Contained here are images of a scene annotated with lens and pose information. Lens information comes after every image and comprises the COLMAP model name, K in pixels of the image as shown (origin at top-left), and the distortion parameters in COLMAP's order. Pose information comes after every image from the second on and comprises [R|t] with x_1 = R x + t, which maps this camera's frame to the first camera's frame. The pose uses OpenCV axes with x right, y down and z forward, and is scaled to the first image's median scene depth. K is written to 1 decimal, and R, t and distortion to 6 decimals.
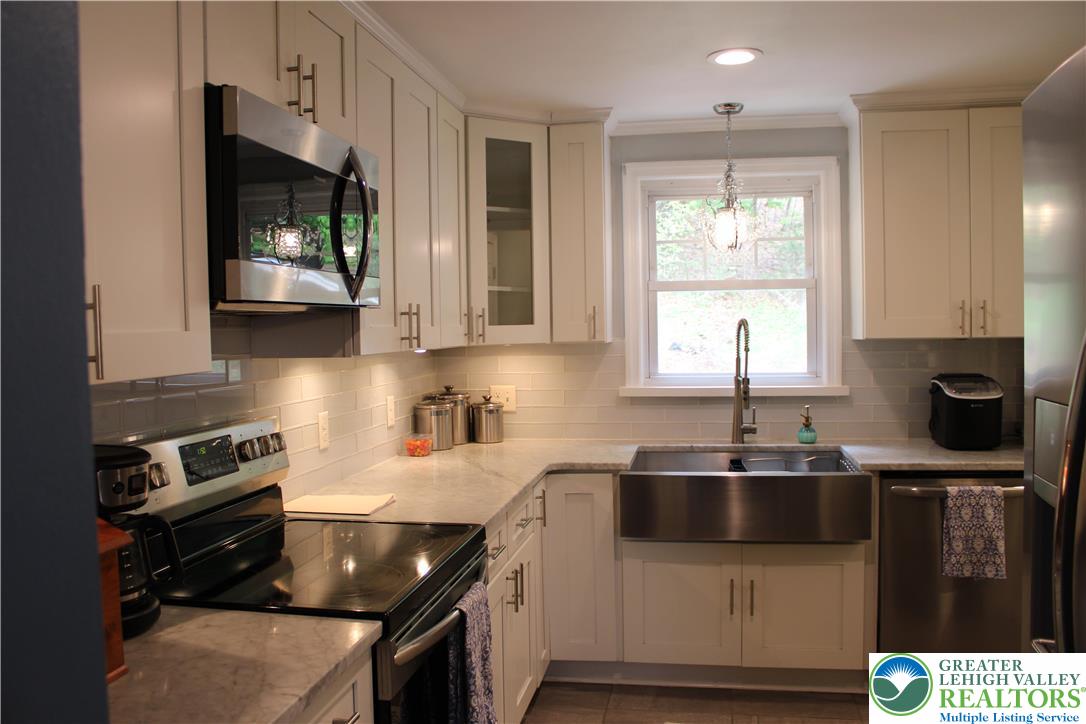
lens RADIAL K [[899.7, 0, 542.3], [0, 899.7, 372.6], [0, 0, 1]] dist [-0.160068, 0.133483]
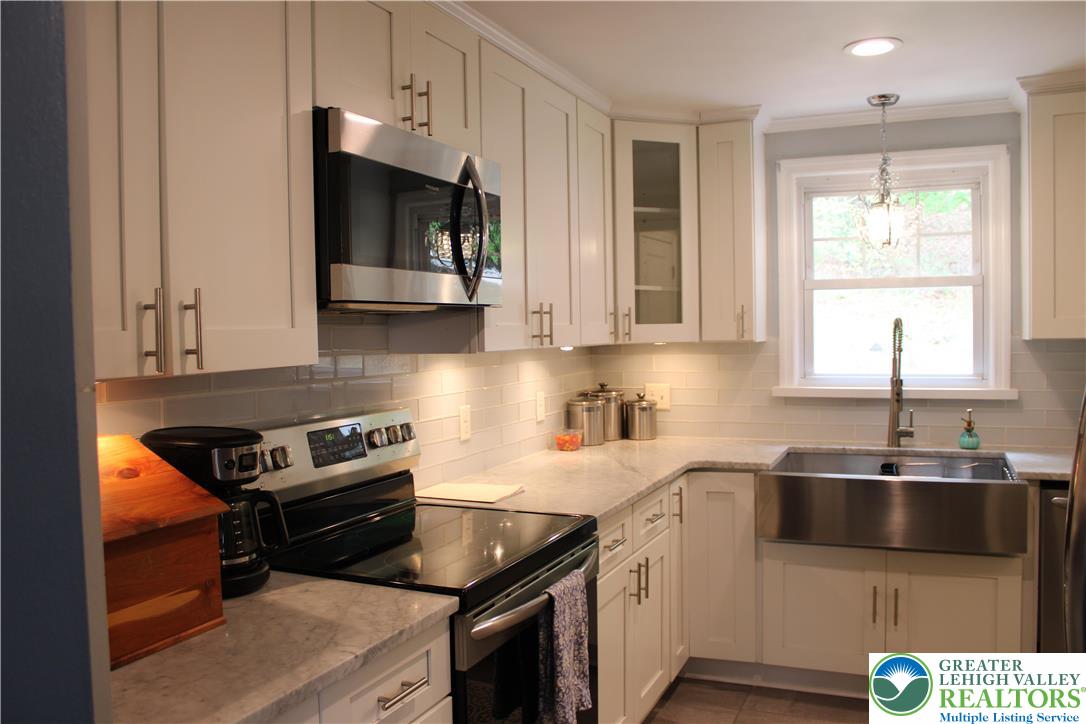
lens RADIAL K [[899.7, 0, 541.3], [0, 899.7, 373.9], [0, 0, 1]] dist [-0.160068, 0.133483]
pose [[0.972464, 0.012047, -0.232743, 0.079035], [-0.011580, 0.999927, 0.003373, 0.001793], [0.232767, -0.000585, 0.972532, -0.015786]]
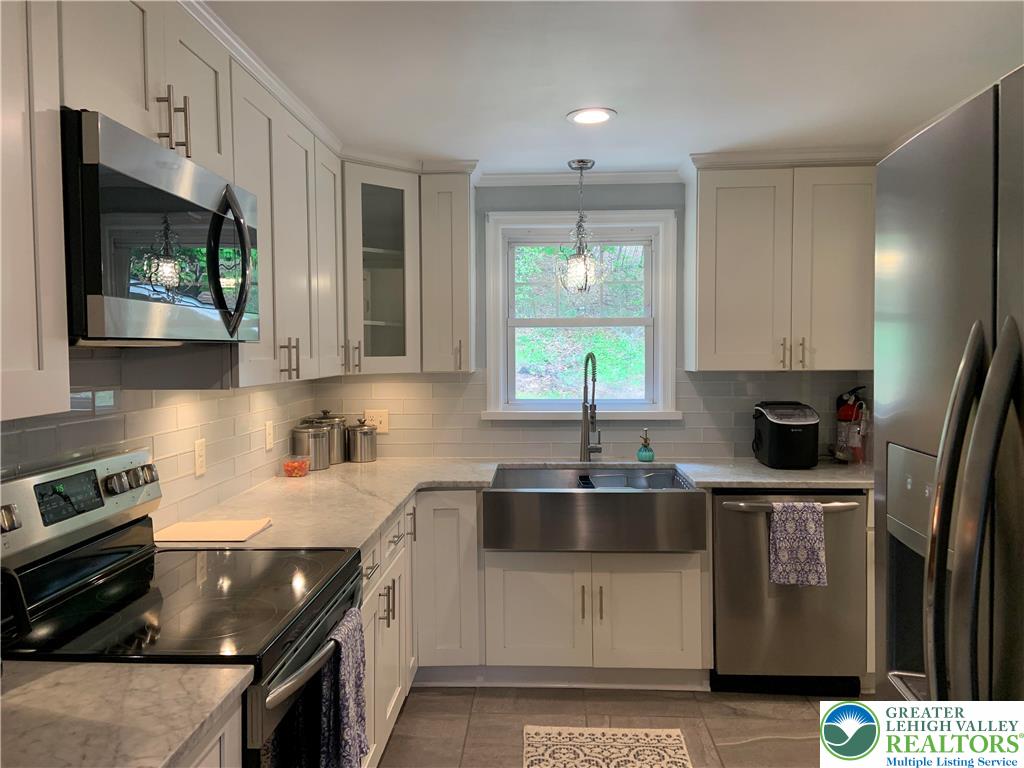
lens RADIAL K [[768.7, 0, 516.5], [0, 768.7, 380.7], [0, 0, 1]] dist [0.107326, -0.101677]
pose [[0.990209, 0.006717, 0.139434, -0.007189], [-0.005049, 0.999911, -0.012312, -0.012845], [-0.139504, 0.011488, 0.990155, 0.041837]]
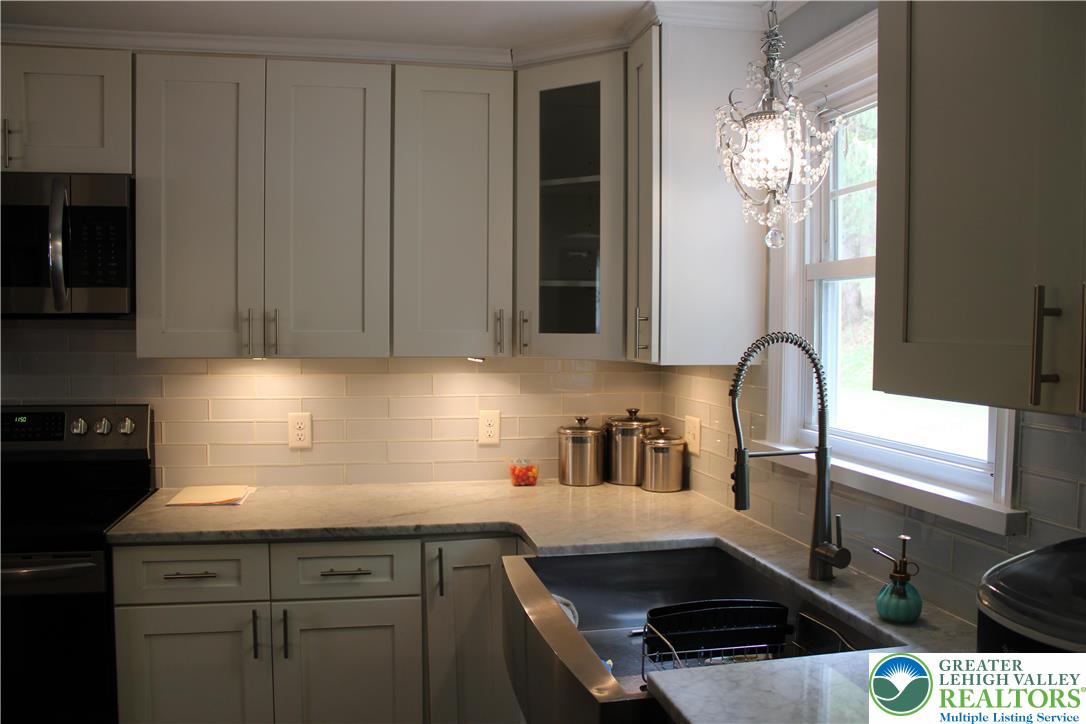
lens RADIAL K [[899.7, 0, 543.0], [0, 899.7, 358.9], [0, 0, 1]] dist [-0.160068, 0.133483]
pose [[0.358795, 0.050467, -0.932051, 0.709160], [-0.058778, 0.997777, 0.031400, -0.058104], [0.931564, 0.043518, 0.360964, 0.771673]]
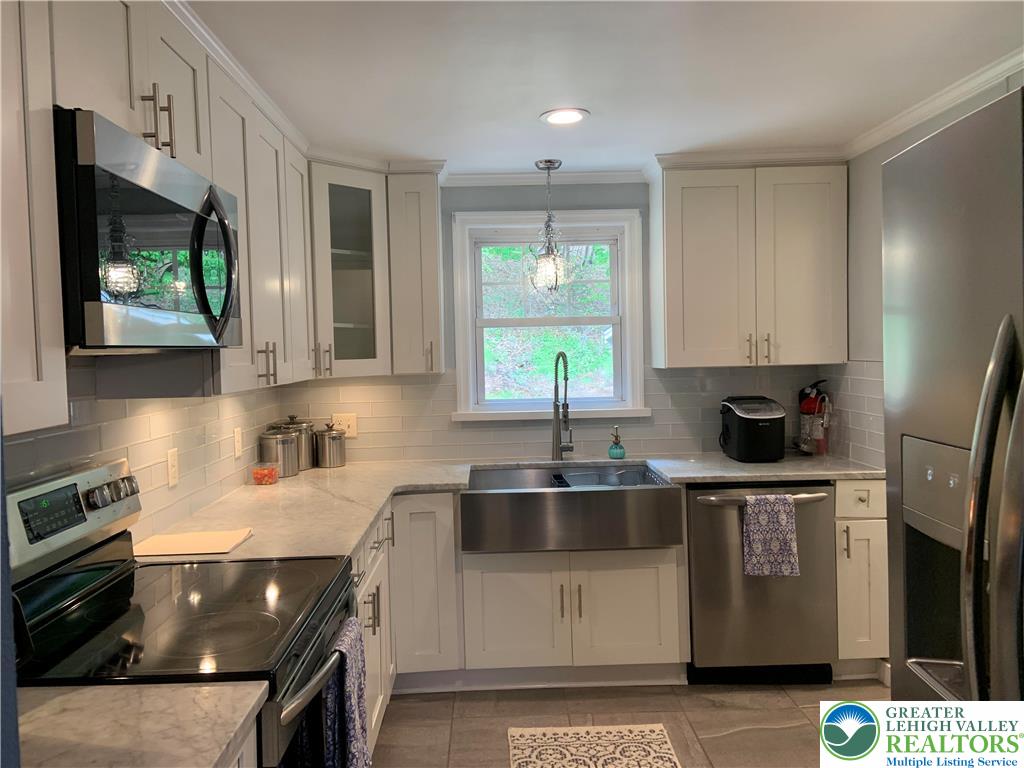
lens RADIAL K [[768.7, 0, 511.9], [0, 768.7, 376.3], [0, 0, 1]] dist [0.107326, -0.101677]
pose [[0.978822, -0.012360, 0.204339, -0.044067], [0.016226, 0.999719, -0.017253, -0.013920], [-0.204068, 0.020203, 0.978748, 0.051465]]
